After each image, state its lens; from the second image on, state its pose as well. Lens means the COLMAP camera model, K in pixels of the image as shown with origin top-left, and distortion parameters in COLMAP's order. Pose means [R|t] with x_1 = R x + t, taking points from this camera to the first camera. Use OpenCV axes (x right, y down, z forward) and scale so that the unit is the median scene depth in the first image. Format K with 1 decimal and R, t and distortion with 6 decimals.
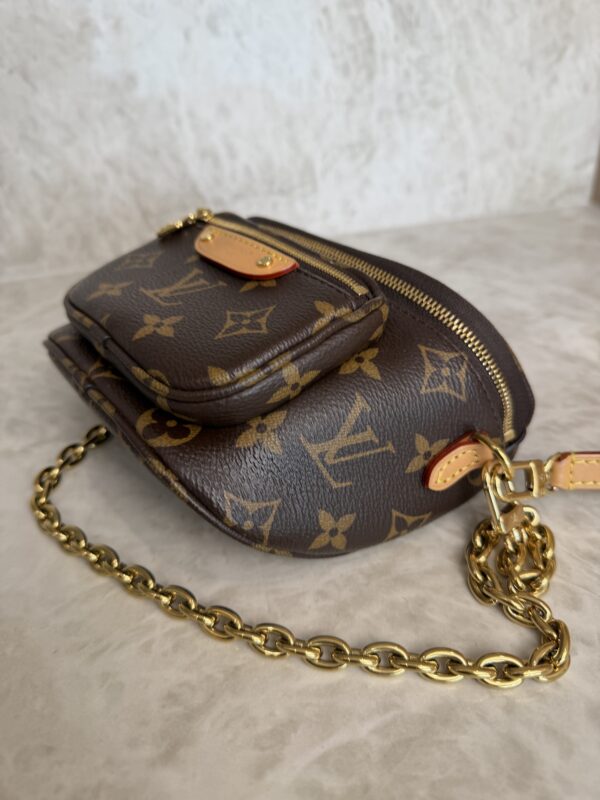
lens RADIAL K [[600.9, 0, 300.3], [0, 600.9, 393.6], [0, 0, 1]] dist [-0.022914, -0.020700]
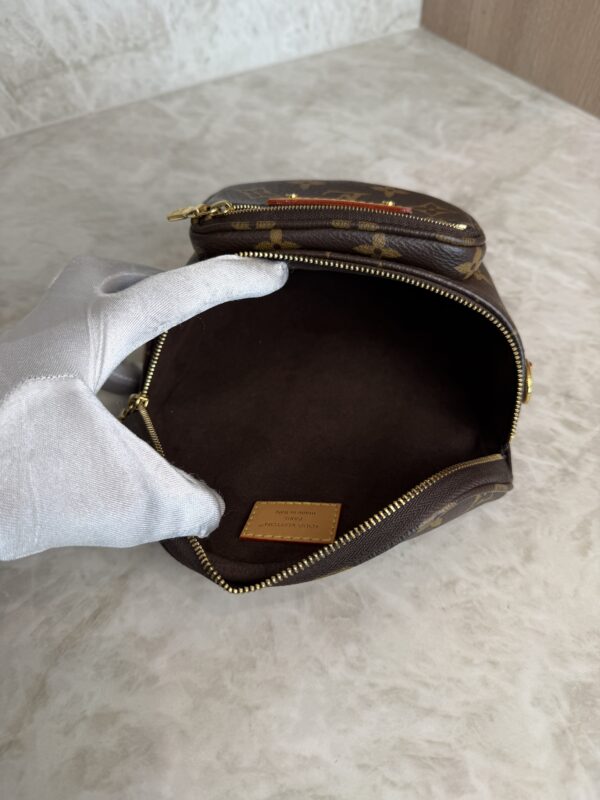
lens RADIAL K [[600.9, 0, 297.6], [0, 600.9, 403.0], [0, 0, 1]] dist [-0.022914, -0.020700]
pose [[0.972521, -0.168162, 0.161013, -0.030334], [0.110491, 0.942110, 0.316576, -0.051481], [-0.204928, -0.290086, 0.934802, -0.222340]]
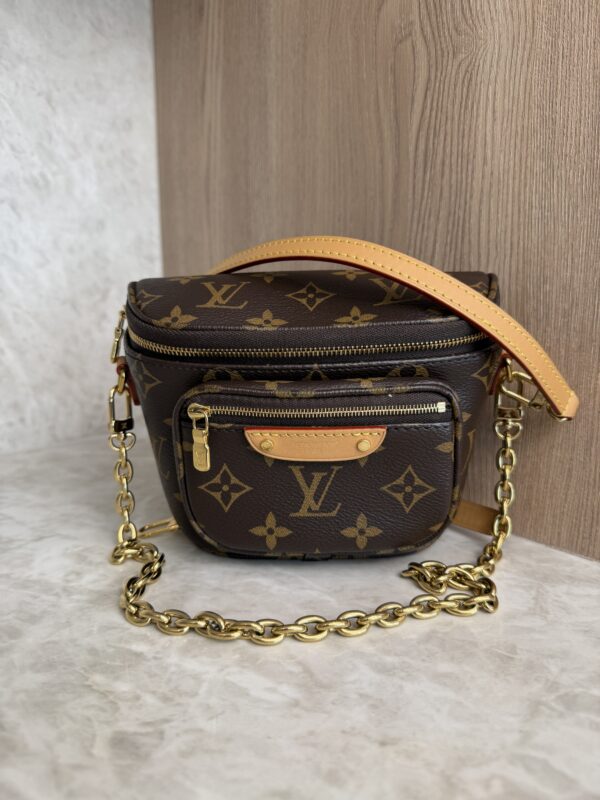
lens RADIAL K [[600.9, 0, 292.0], [0, 600.9, 393.1], [0, 0, 1]] dist [-0.022914, -0.020700]
pose [[0.908315, -0.037725, 0.416582, 0.324036], [0.200581, 0.913233, -0.354646, 0.050334], [-0.367057, 0.405688, 0.837070, 0.035630]]
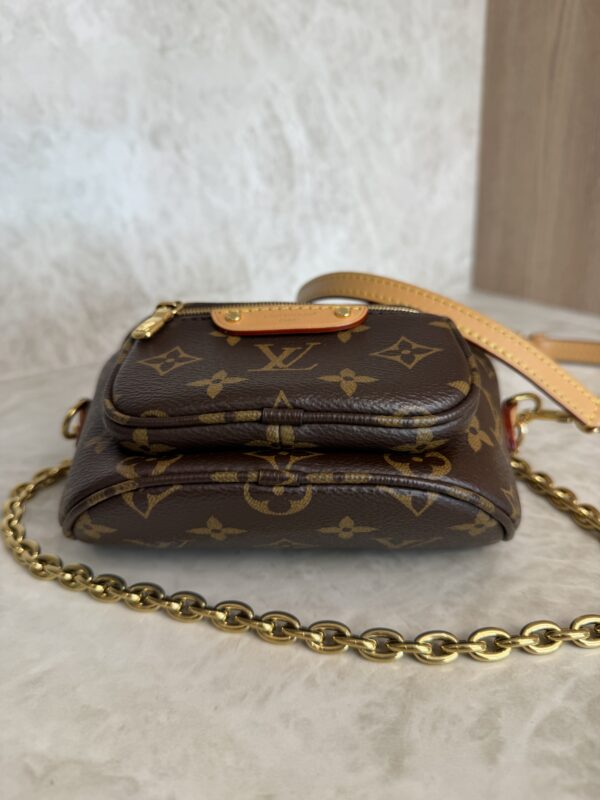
lens RADIAL K [[600.9, 0, 301.2], [0, 600.9, 398.1], [0, 0, 1]] dist [-0.022914, -0.020700]
pose [[0.964788, -0.091040, 0.246770, -0.183000], [0.136744, 0.975043, -0.174905, 0.057863], [-0.224688, 0.202490, 0.953159, 0.000633]]
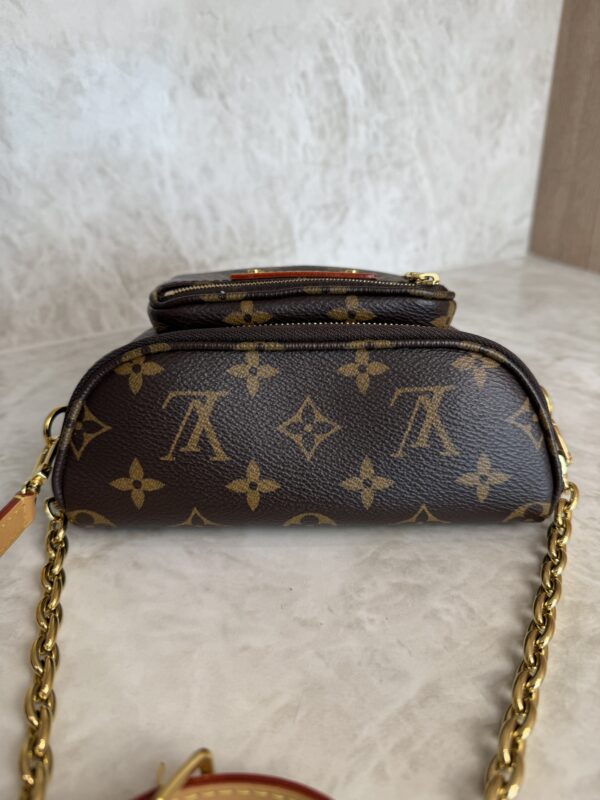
lens RADIAL K [[600.9, 0, 306.2], [0, 600.9, 398.0], [0, 0, 1]] dist [-0.022914, -0.020700]
pose [[0.976007, -0.078061, 0.203265, -0.191909], [0.095936, 0.992198, -0.079615, -0.017689], [-0.195464, 0.097205, 0.975882, 0.057731]]
